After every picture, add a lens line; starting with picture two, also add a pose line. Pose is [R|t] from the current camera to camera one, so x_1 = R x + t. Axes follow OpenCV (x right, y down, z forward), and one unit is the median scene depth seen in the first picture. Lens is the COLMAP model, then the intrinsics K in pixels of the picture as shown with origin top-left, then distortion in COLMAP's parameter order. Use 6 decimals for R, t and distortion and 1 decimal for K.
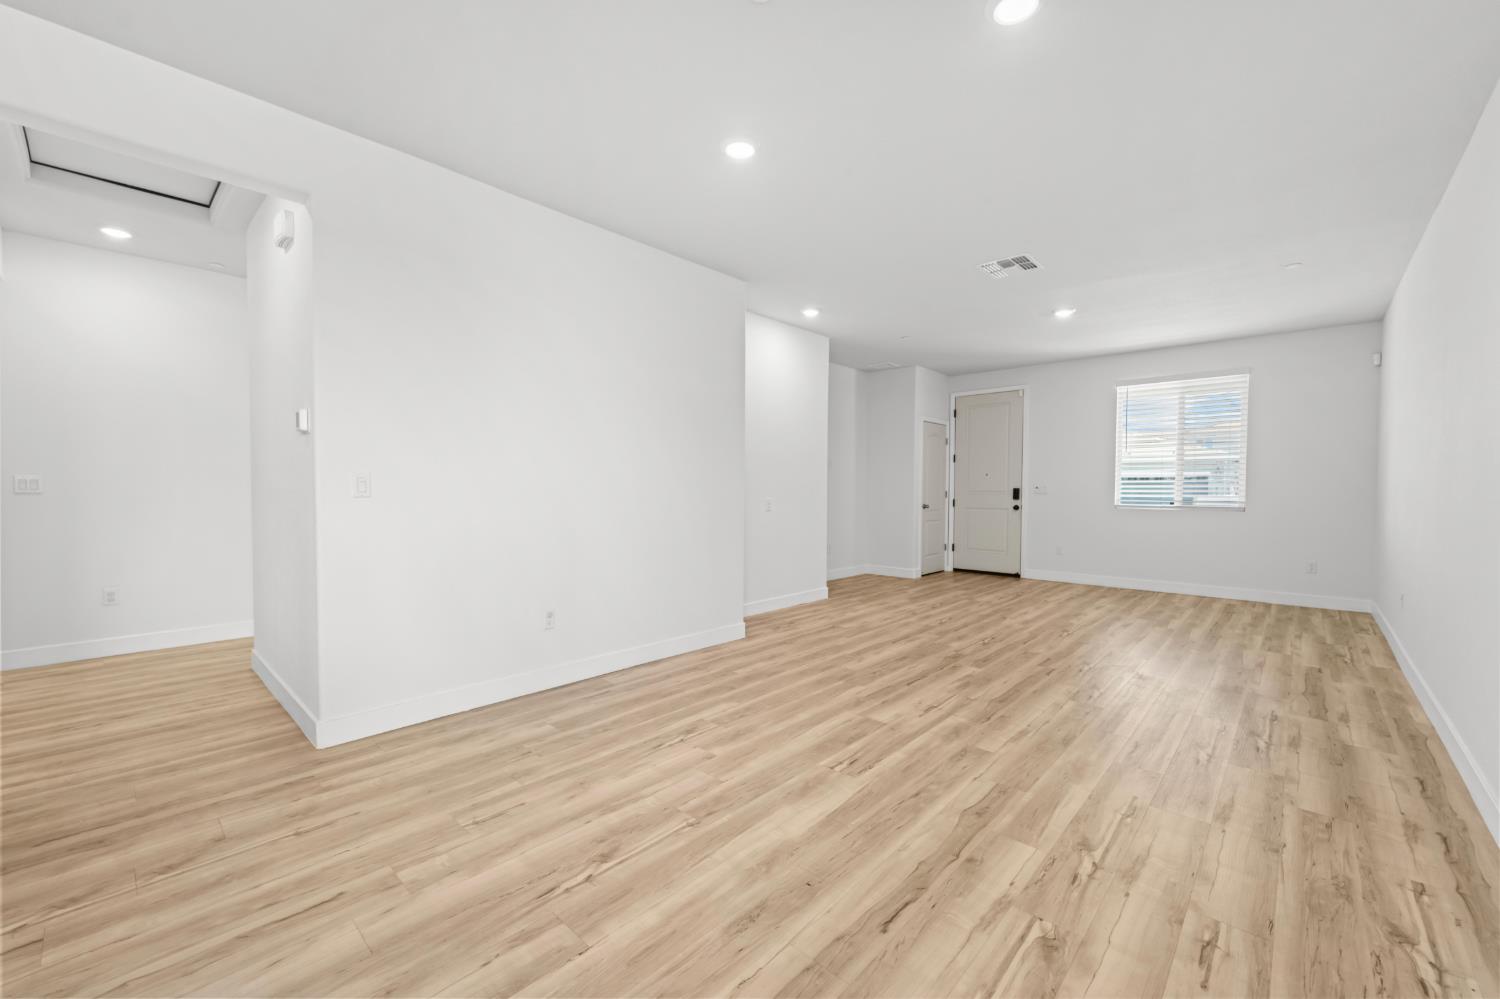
lens RADIAL K [[599.9, 0, 755.0], [0, 599.9, 504.7], [0, 0, 1]] dist [0.002075, -0.001433]
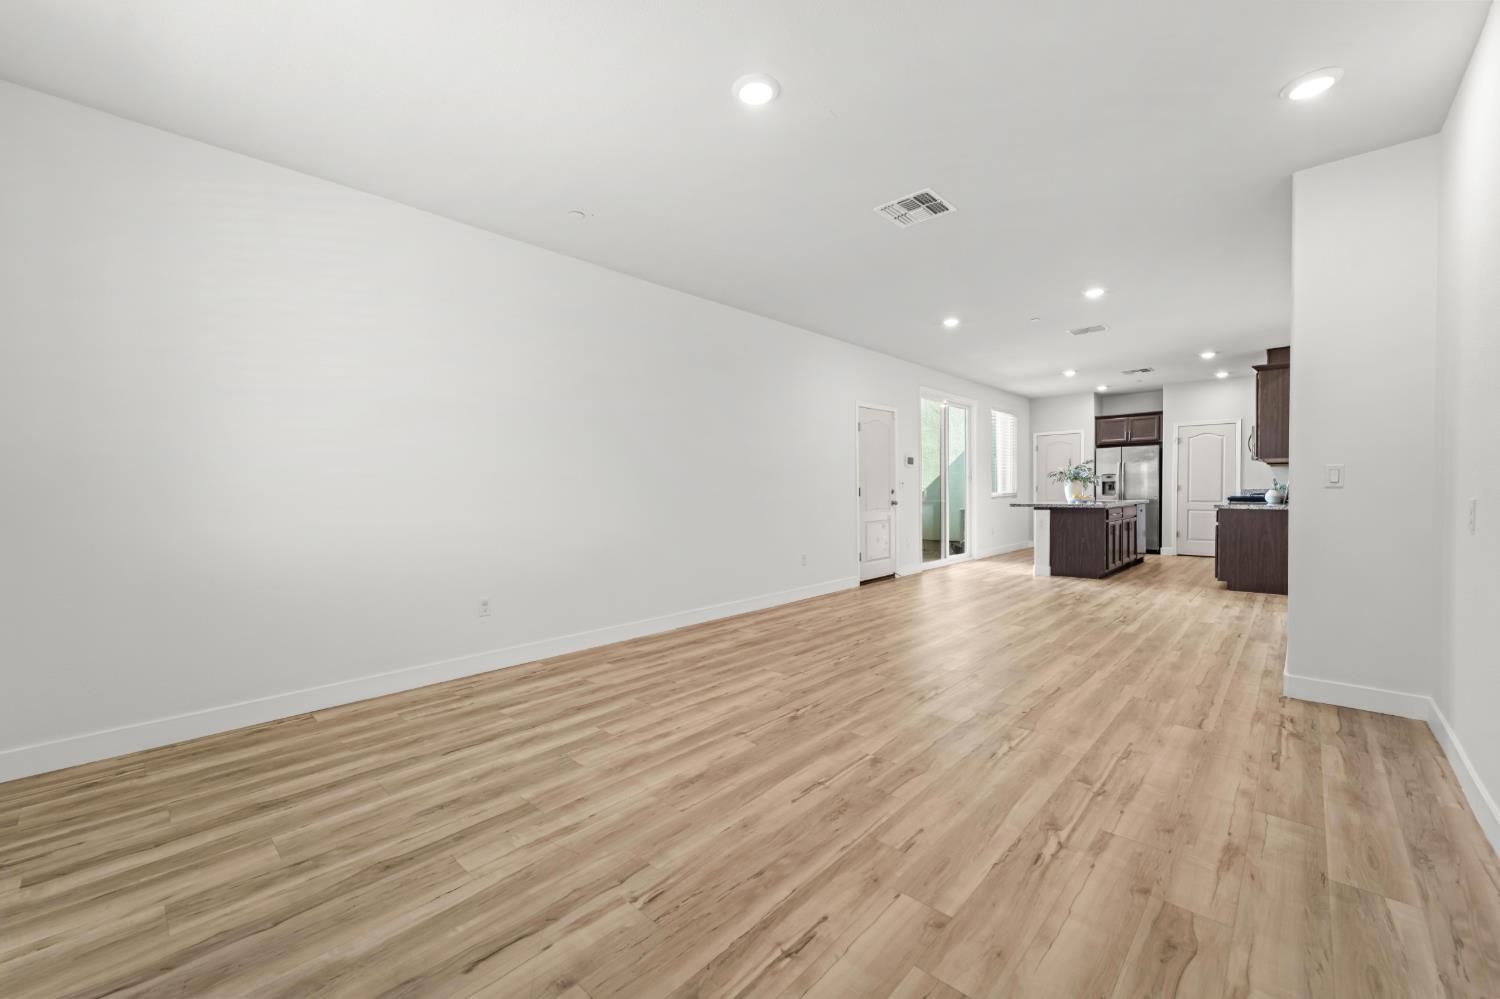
lens RADIAL K [[599.9, 0, 750.5], [0, 599.9, 502.0], [0, 0, 1]] dist [0.002075, -0.001433]
pose [[-0.999971, 0.005309, 0.005497, 0.781099], [0.005572, 0.998783, 0.049015, -0.048905], [-0.005230, 0.049044, -0.998783, 2.227005]]
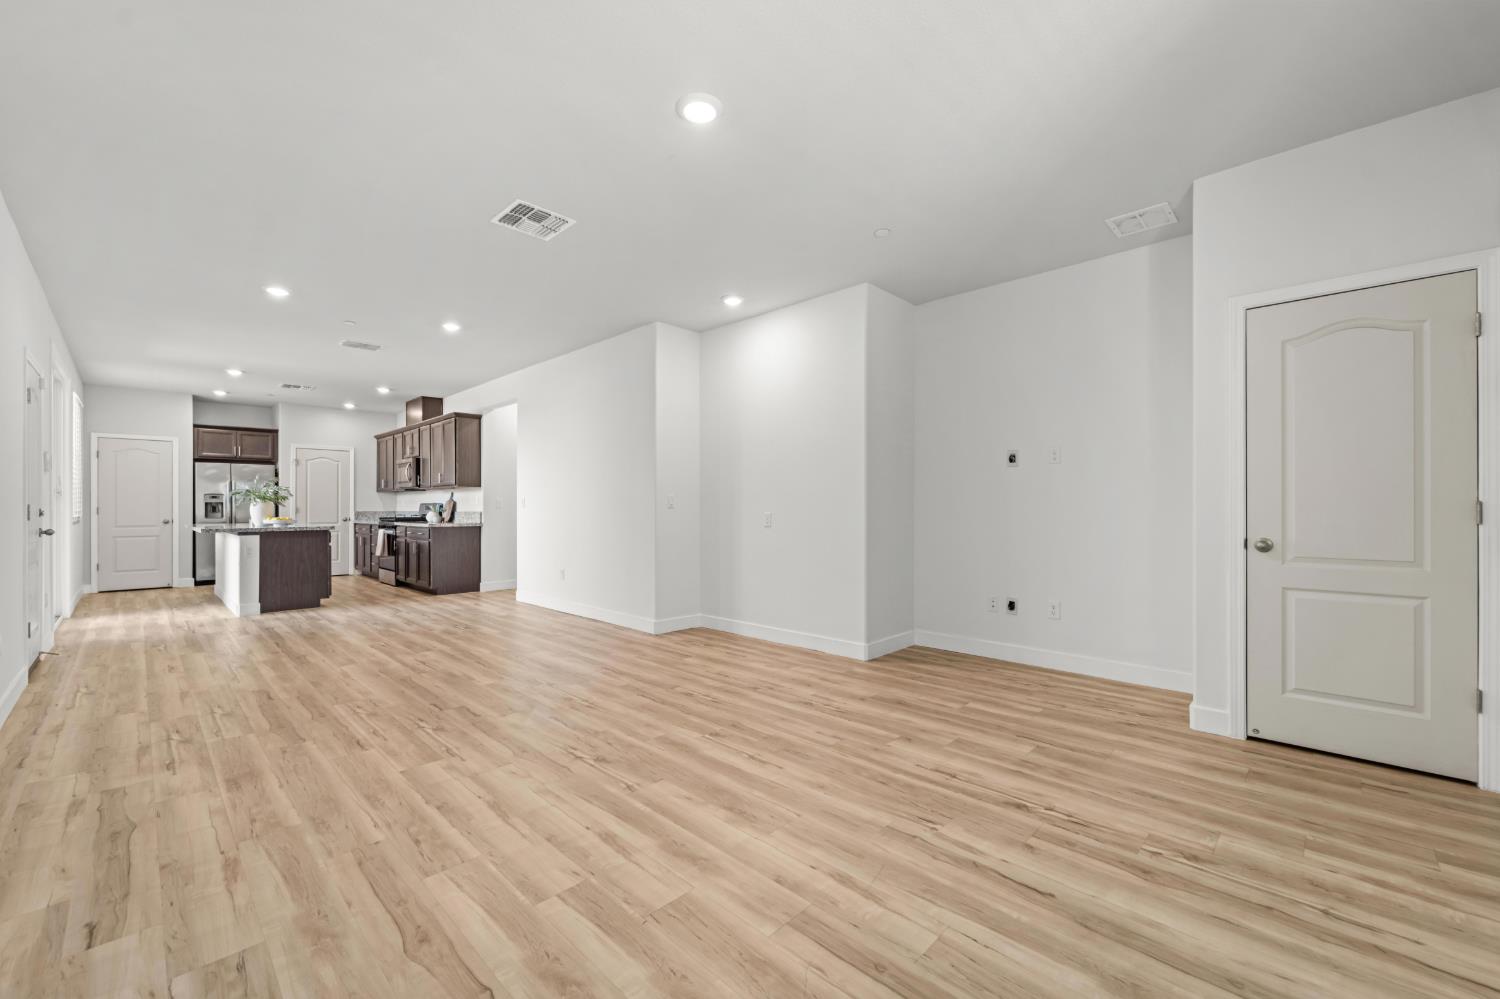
lens RADIAL K [[599.9, 0, 747.4], [0, 599.9, 506.6], [0, 0, 1]] dist [0.002075, -0.001433]
pose [[-0.034197, -0.006861, -0.999392, 1.473748], [-0.027040, 0.999617, -0.005937, -0.023103], [0.999049, 0.026821, -0.034370, 1.602068]]
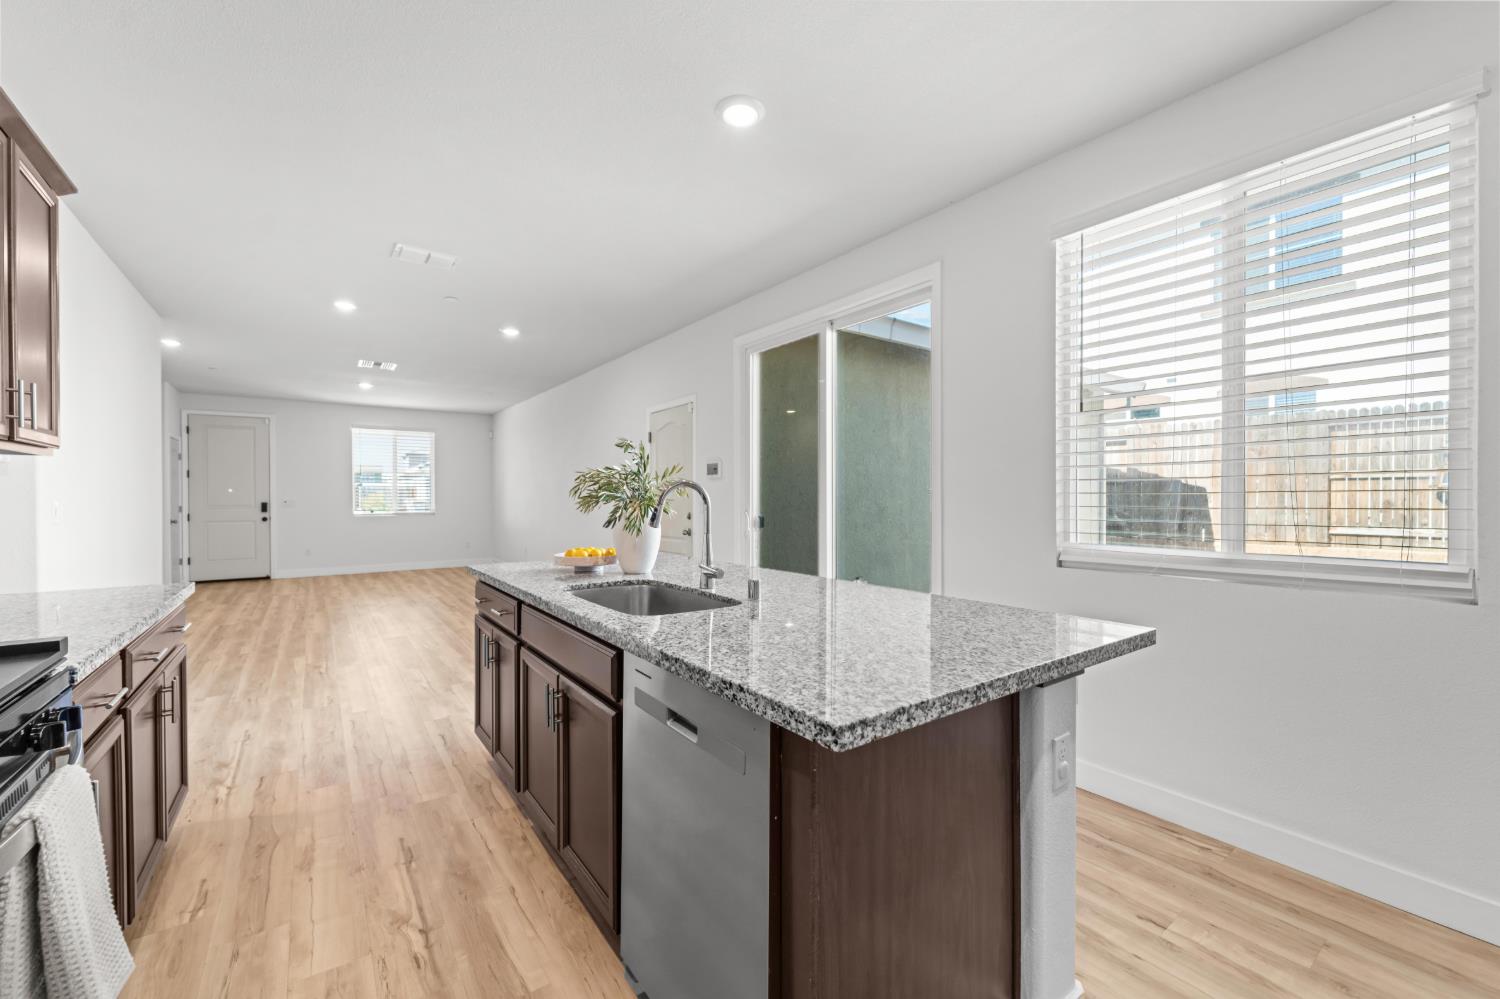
lens RADIAL K [[599.9, 0, 745.5], [0, 599.9, 496.5], [0, 0, 1]] dist [0.002075, -0.001433]
pose [[0.204754, -0.003478, 0.978807, -1.134075], [0.030199, 0.999540, -0.002765, -0.017499], [-0.978347, 0.030125, 0.204765, -0.328398]]
